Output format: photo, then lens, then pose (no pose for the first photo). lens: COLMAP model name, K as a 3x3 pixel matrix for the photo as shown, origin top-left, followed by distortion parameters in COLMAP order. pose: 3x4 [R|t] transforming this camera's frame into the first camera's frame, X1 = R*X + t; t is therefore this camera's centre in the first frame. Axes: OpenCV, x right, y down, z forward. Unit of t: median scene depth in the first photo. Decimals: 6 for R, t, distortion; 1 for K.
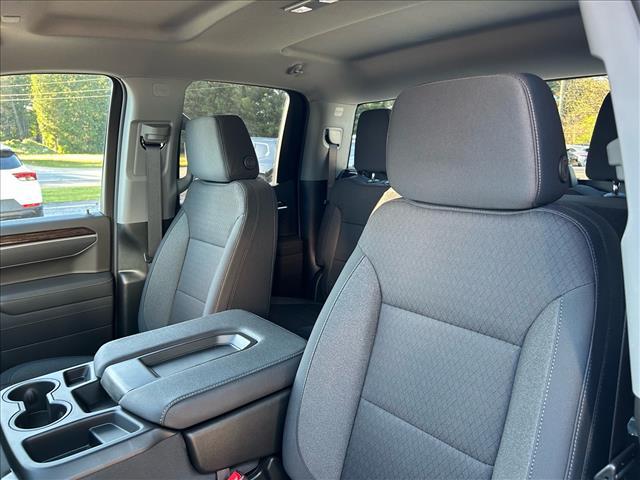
lens RADIAL K [[484.2, 0, 320.1], [0, 484.2, 242.9], [0, 0, 1]] dist [0.048036, -0.057791]
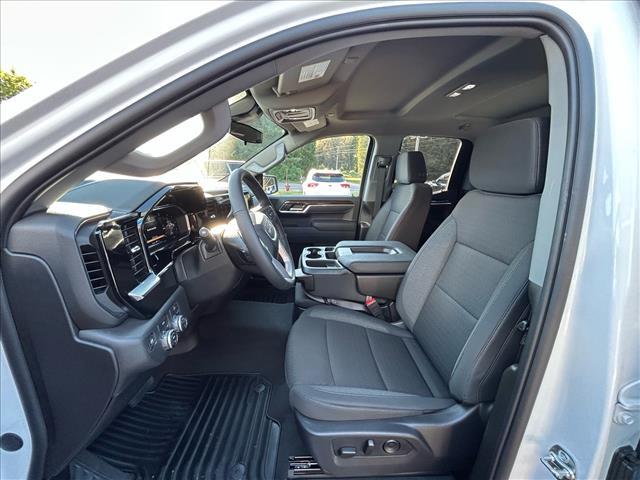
lens RADIAL K [[256.9, 0, 315.4], [0, 256.9, 238.9], [0, 0, 1]] dist [0.001662, 0.000116]
pose [[0.783643, 0.182601, -0.593768, 0.181208], [-0.156814, 0.983015, 0.095346, 0.061922], [0.601093, 0.018394, 0.798968, -0.116821]]
